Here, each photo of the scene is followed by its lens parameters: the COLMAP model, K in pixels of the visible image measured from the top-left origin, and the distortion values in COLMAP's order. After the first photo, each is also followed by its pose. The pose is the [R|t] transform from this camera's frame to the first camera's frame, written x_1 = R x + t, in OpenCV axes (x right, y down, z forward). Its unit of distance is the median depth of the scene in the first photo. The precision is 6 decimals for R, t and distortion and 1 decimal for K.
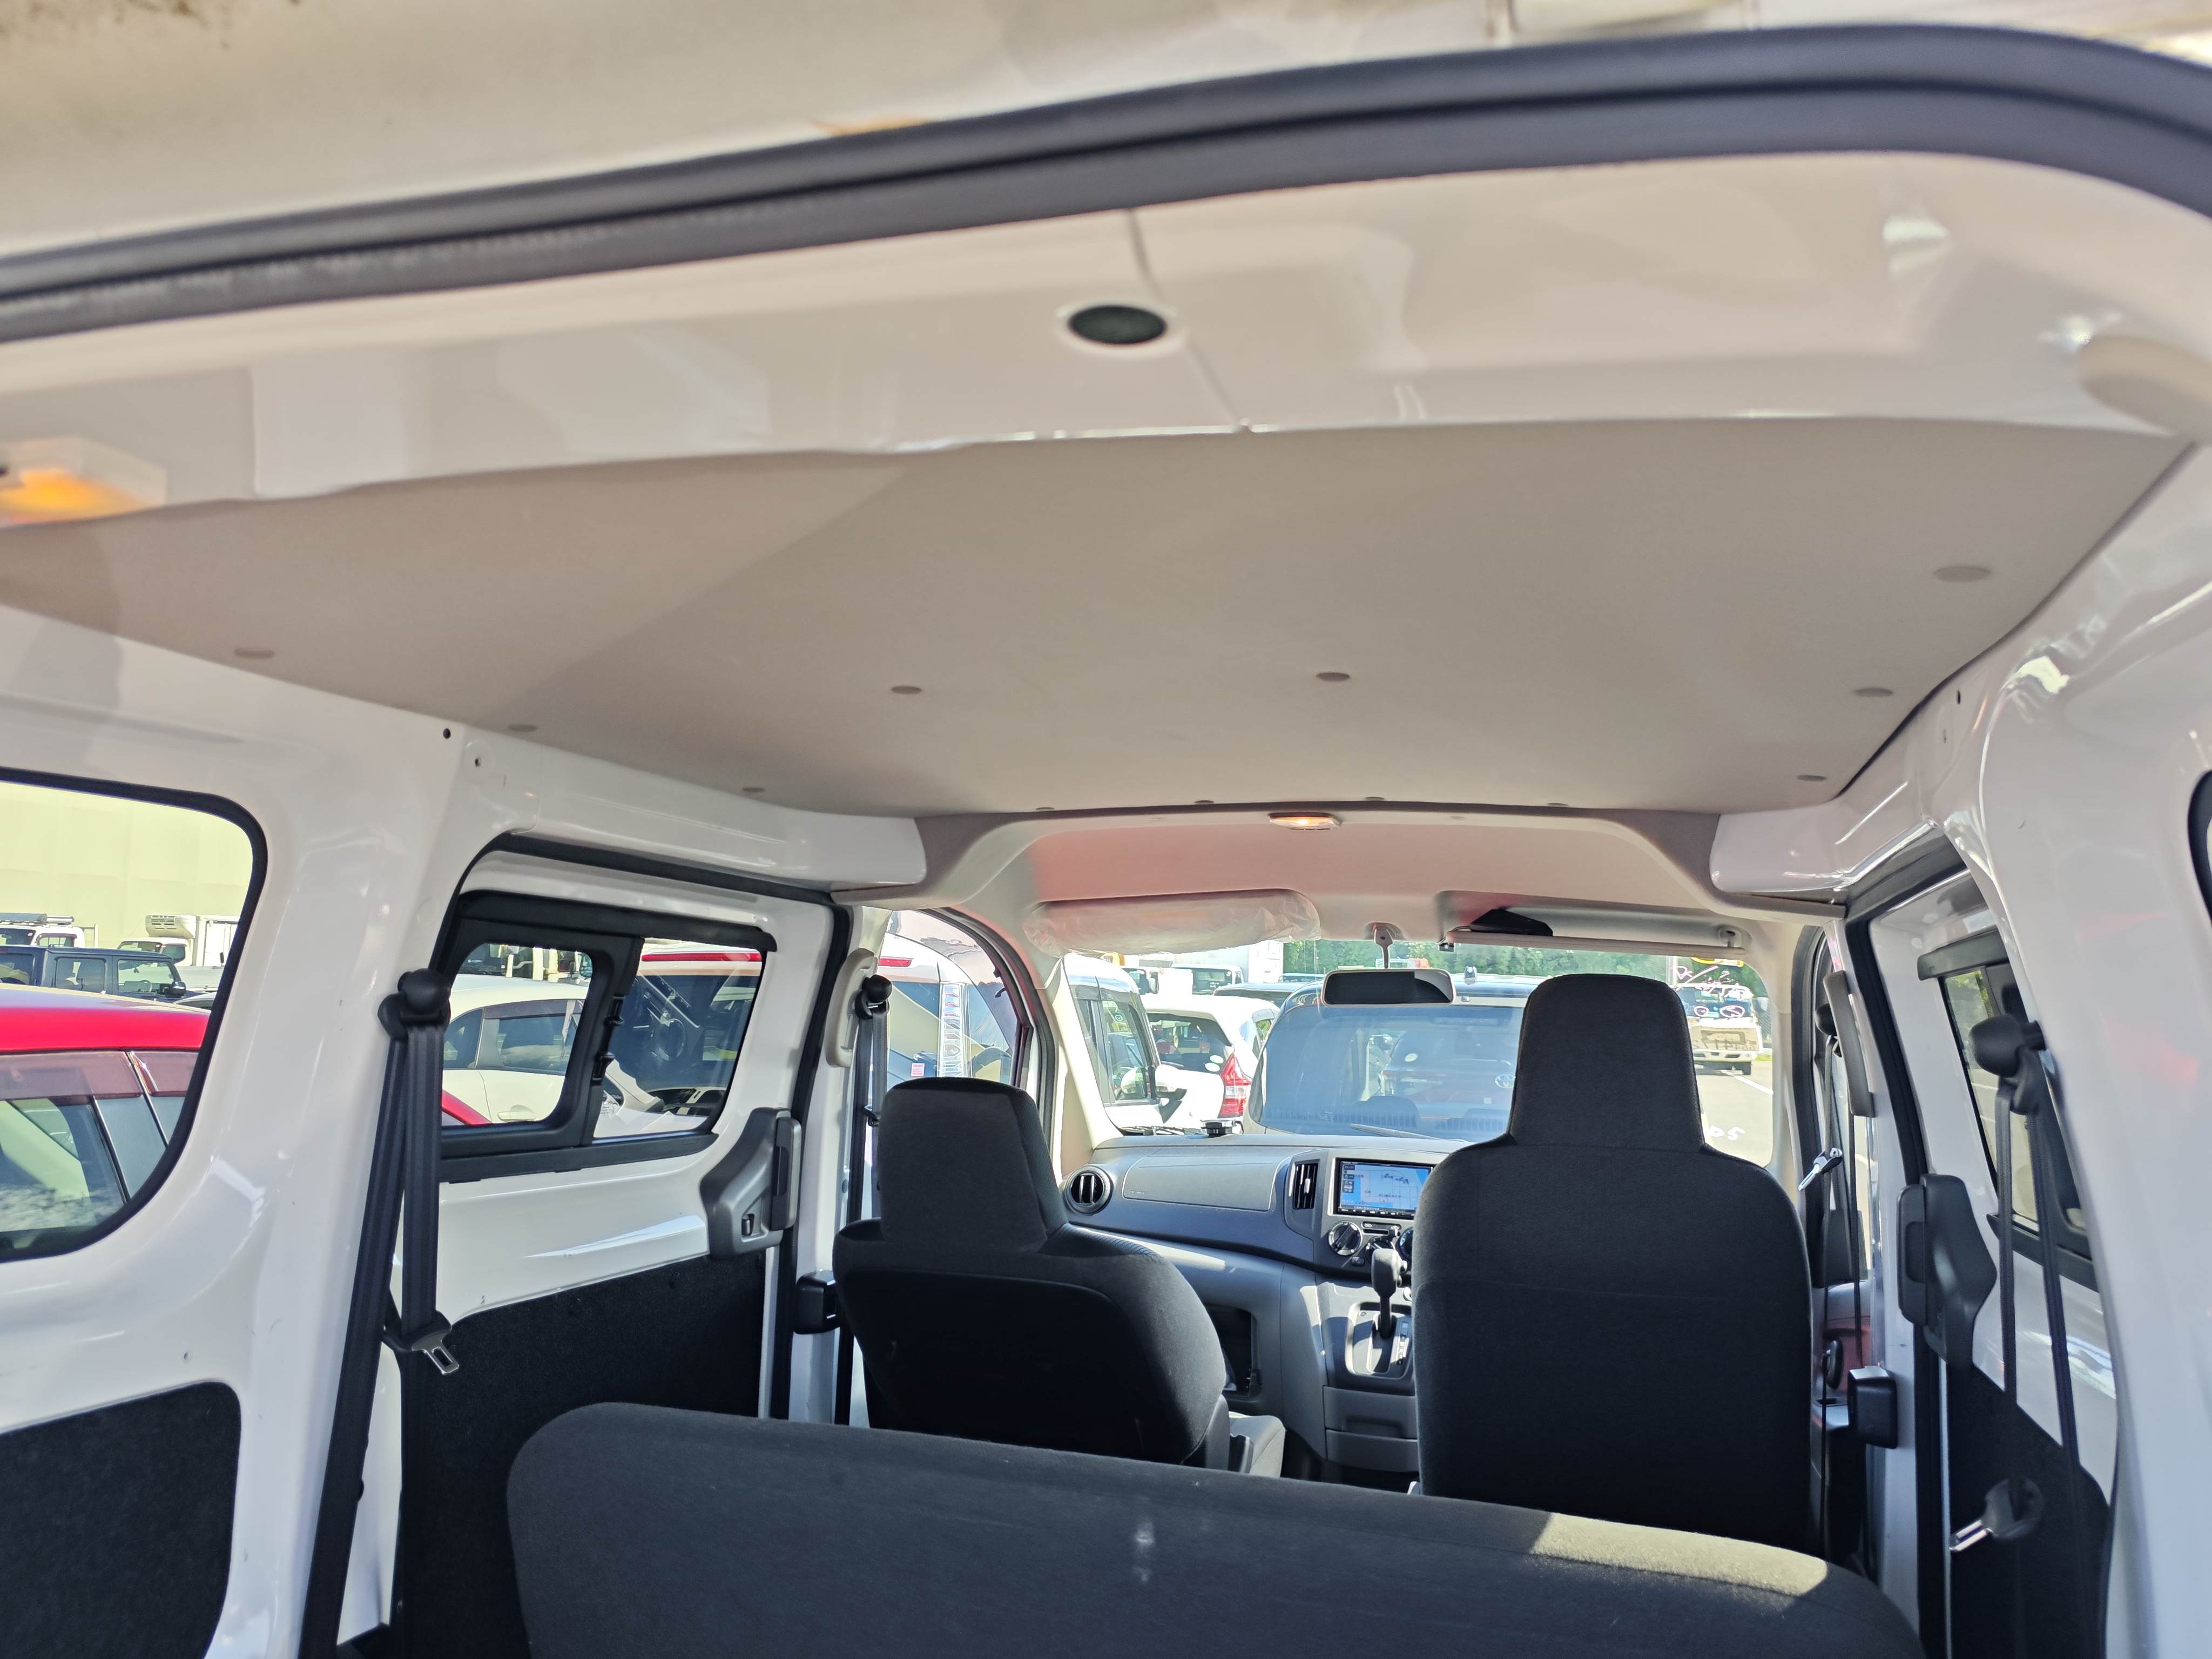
lens RADIAL K [[1592.8, 0, 1103.3], [0, 1592.8, 817.2], [0, 0, 1]] dist [0.022232, -0.034172]
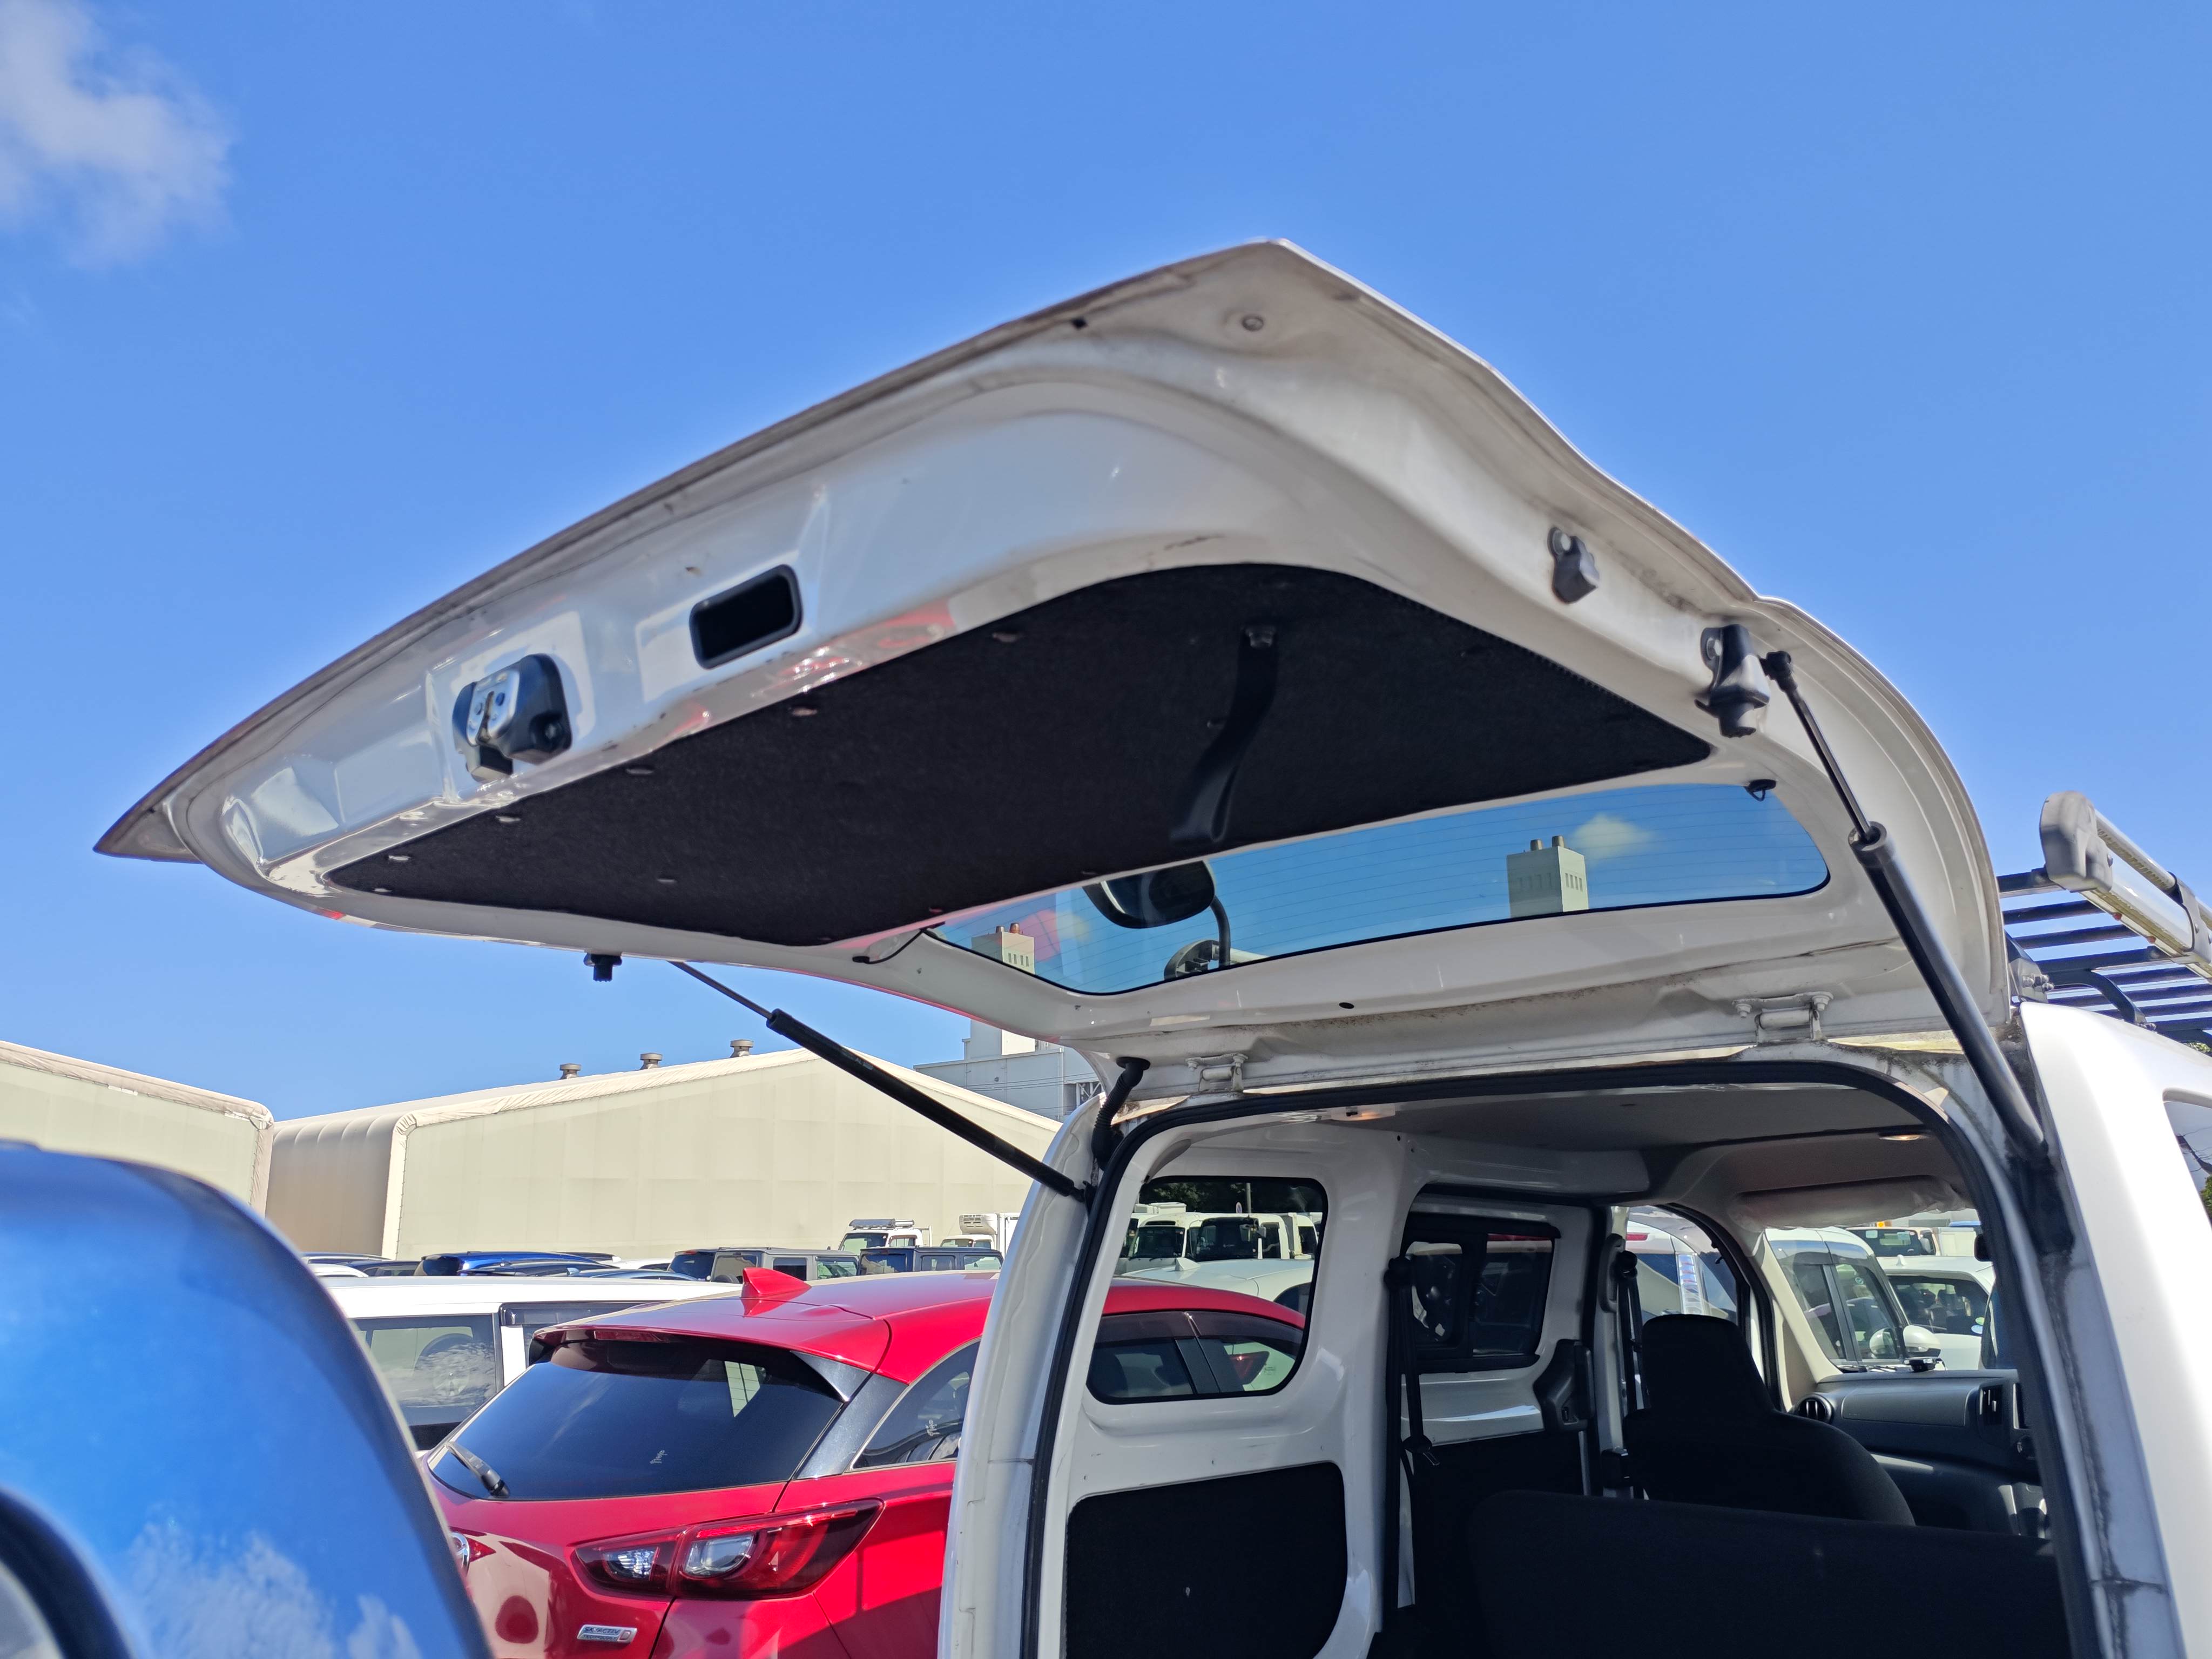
lens RADIAL K [[1592.8, 0, 1105.8], [0, 1592.8, 828.6], [0, 0, 1]] dist [0.022232, -0.034172]
pose [[0.905360, -0.142328, -0.400083, 0.060640], [0.077019, 0.981569, -0.174901, -0.054505], [0.417602, 0.127535, 0.899635, -0.506345]]
